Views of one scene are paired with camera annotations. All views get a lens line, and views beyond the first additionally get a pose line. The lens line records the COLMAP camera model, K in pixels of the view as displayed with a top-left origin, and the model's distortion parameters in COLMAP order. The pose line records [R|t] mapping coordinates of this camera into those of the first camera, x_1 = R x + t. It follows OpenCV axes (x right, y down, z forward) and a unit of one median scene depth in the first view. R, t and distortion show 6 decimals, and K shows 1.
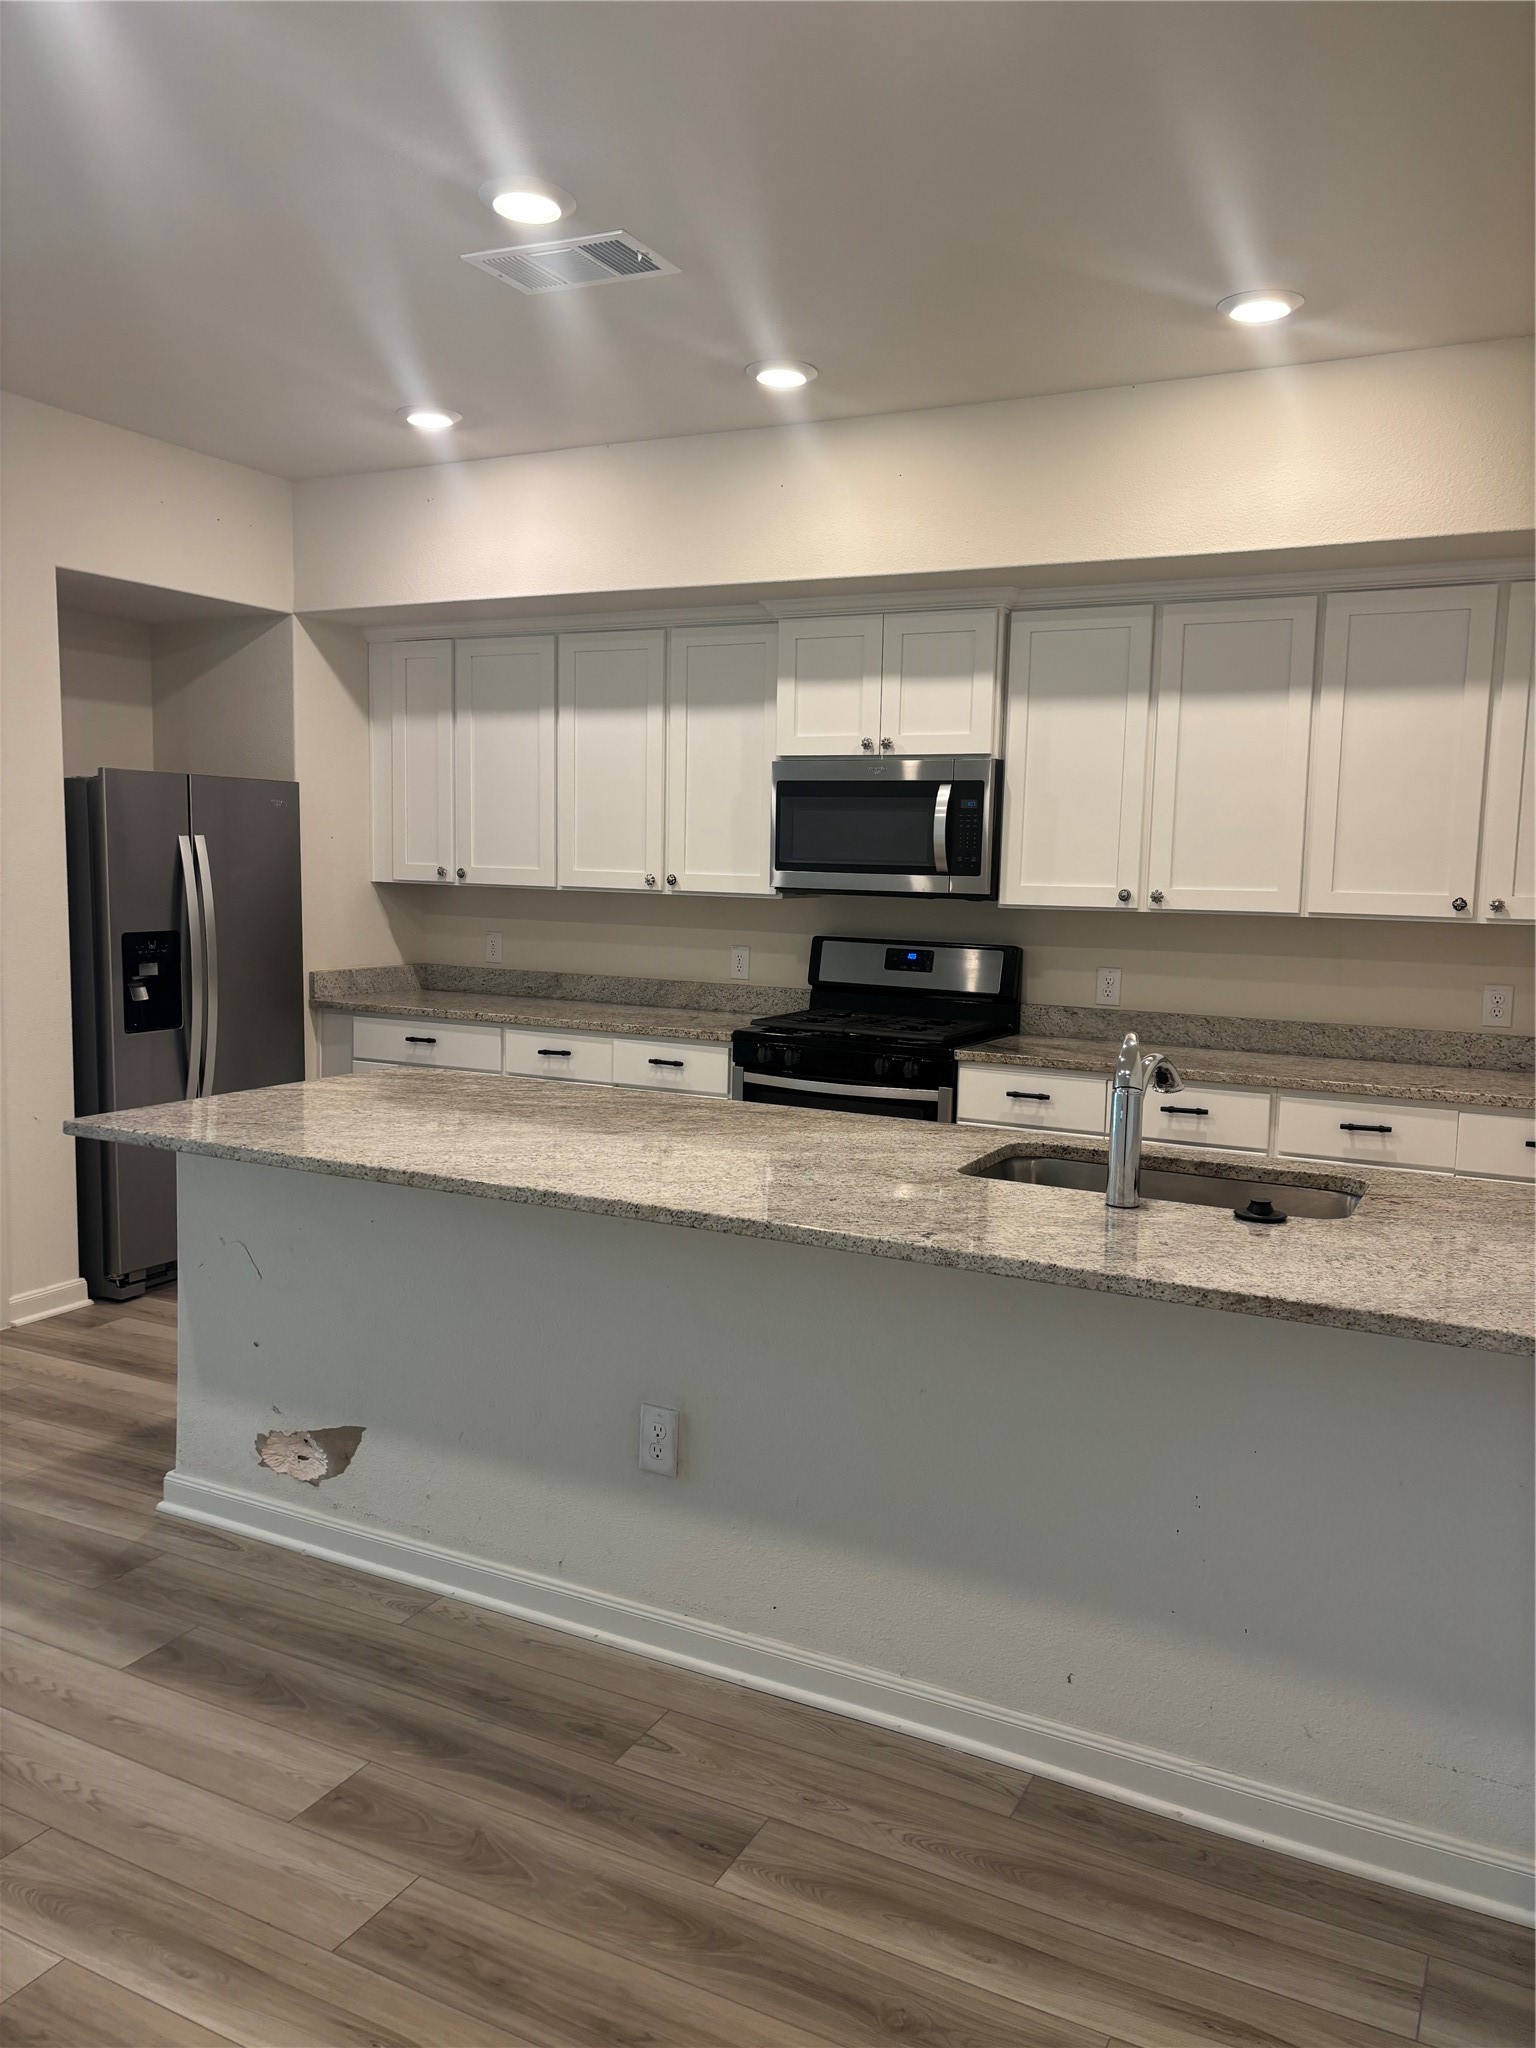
lens RADIAL K [[1538.0, 0, 790.4], [0, 1538.0, 1024.0], [0, 0, 1]] dist [0.054773, -0.057914]
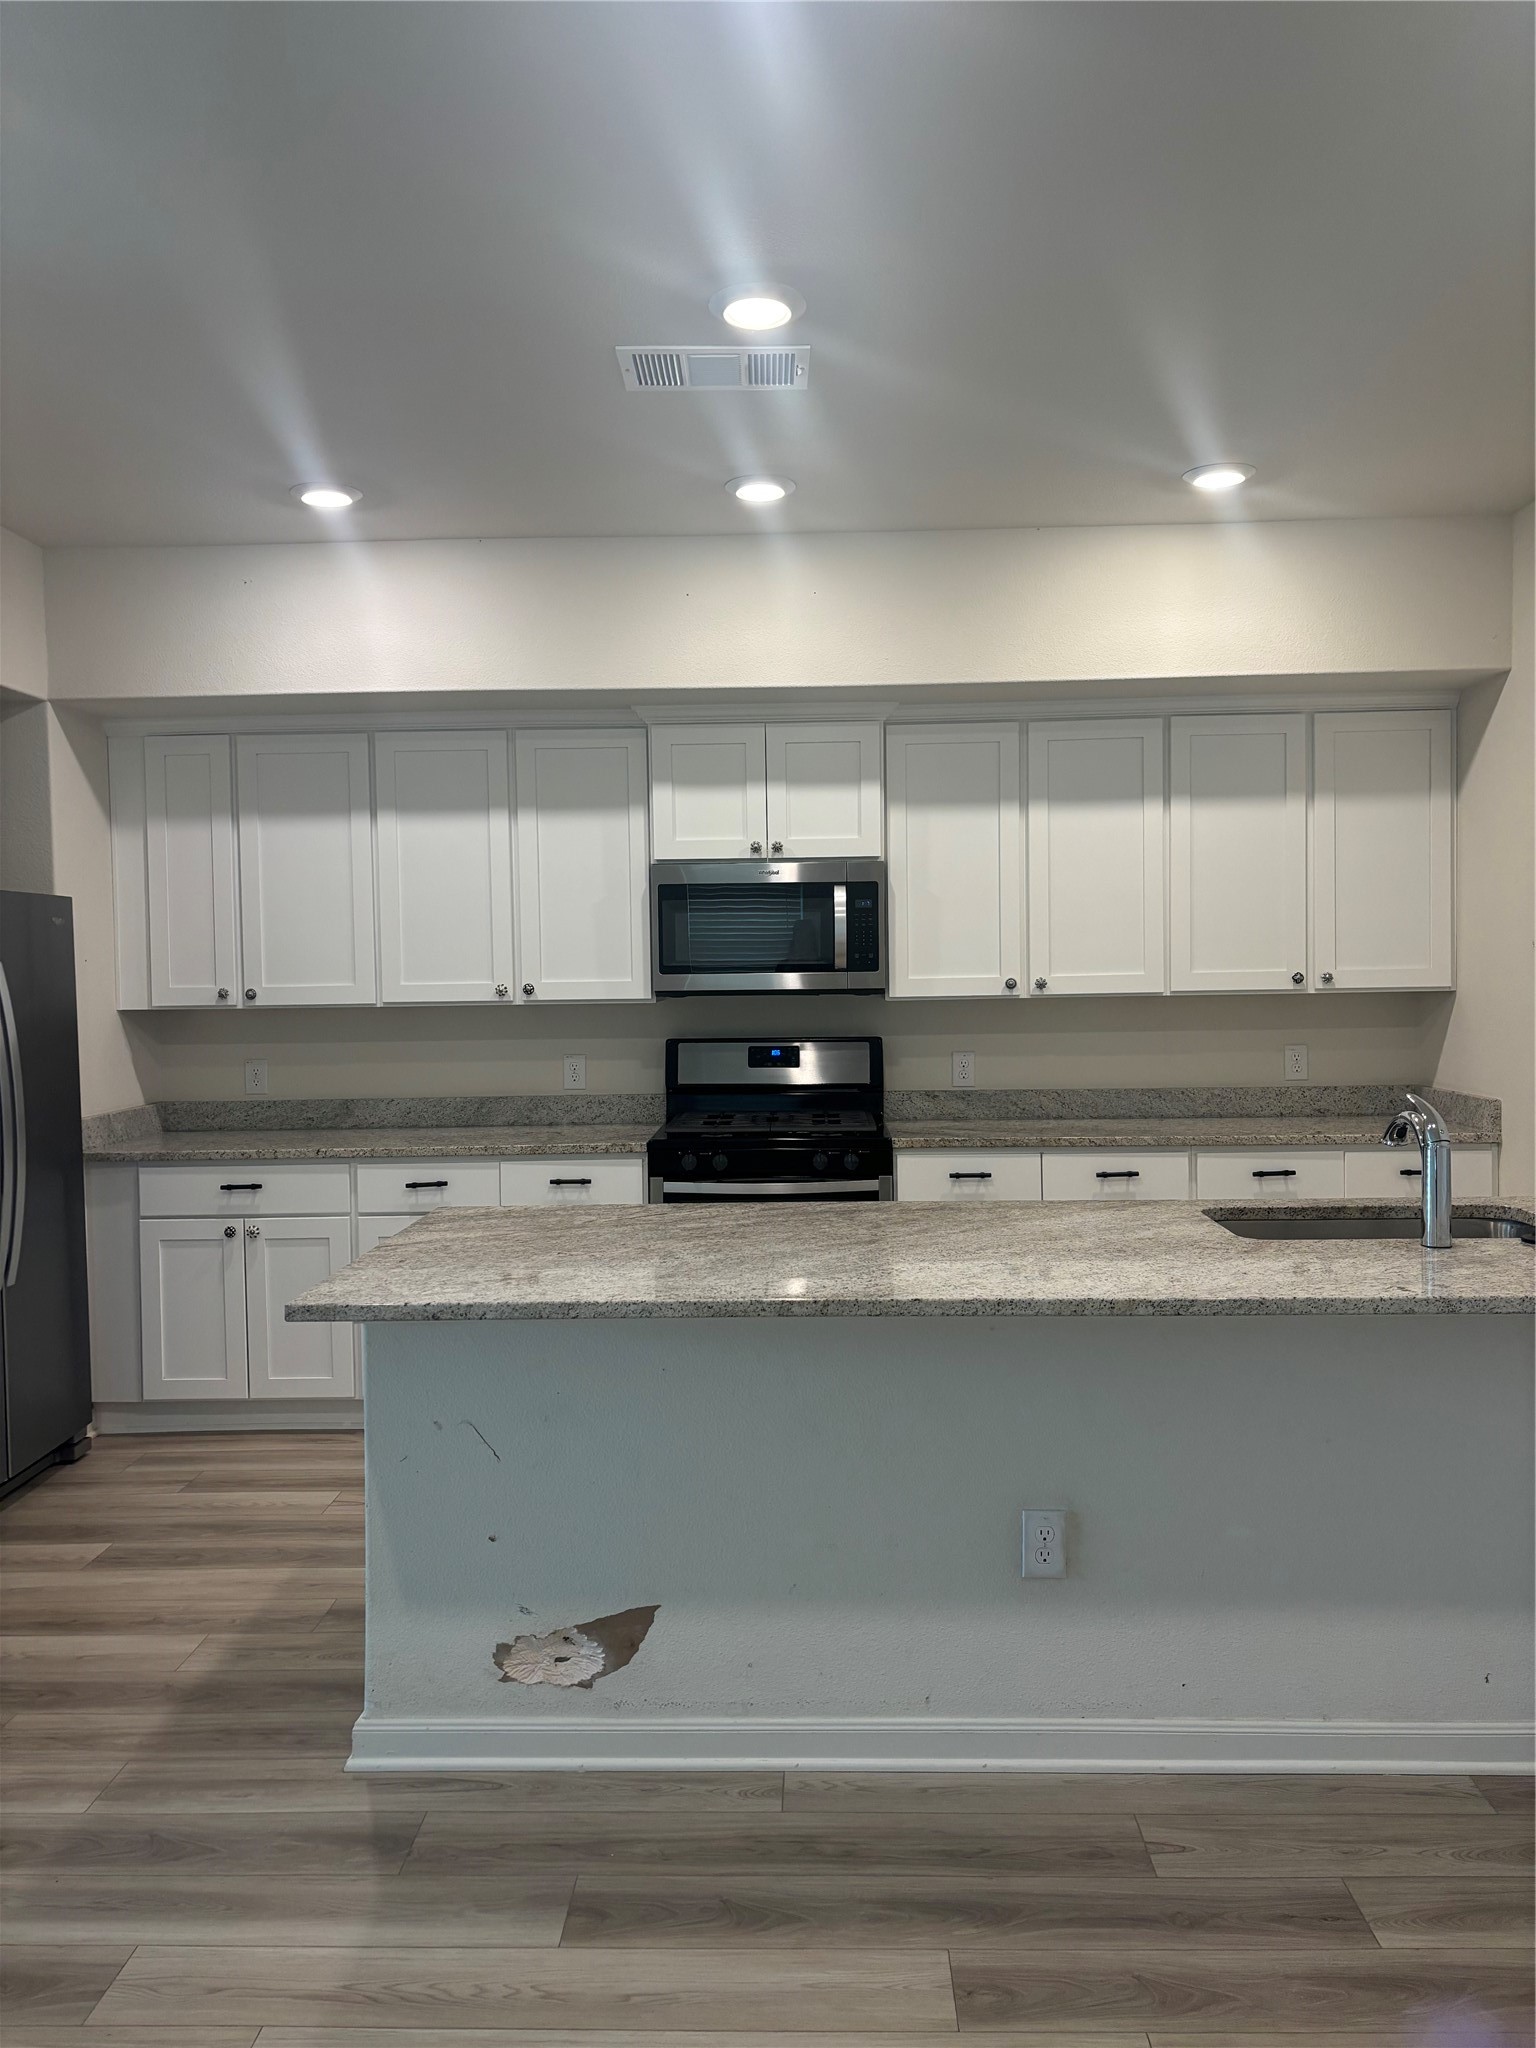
lens RADIAL K [[1538.0, 0, 763.8], [0, 1538.0, 1011.7], [0, 0, 1]] dist [0.054773, -0.057914]
pose [[0.902690, -0.051641, 0.427180, -0.445692], [0.082880, 0.995049, -0.054847, -0.020398], [-0.422233, 0.084914, 0.902501, 0.104585]]
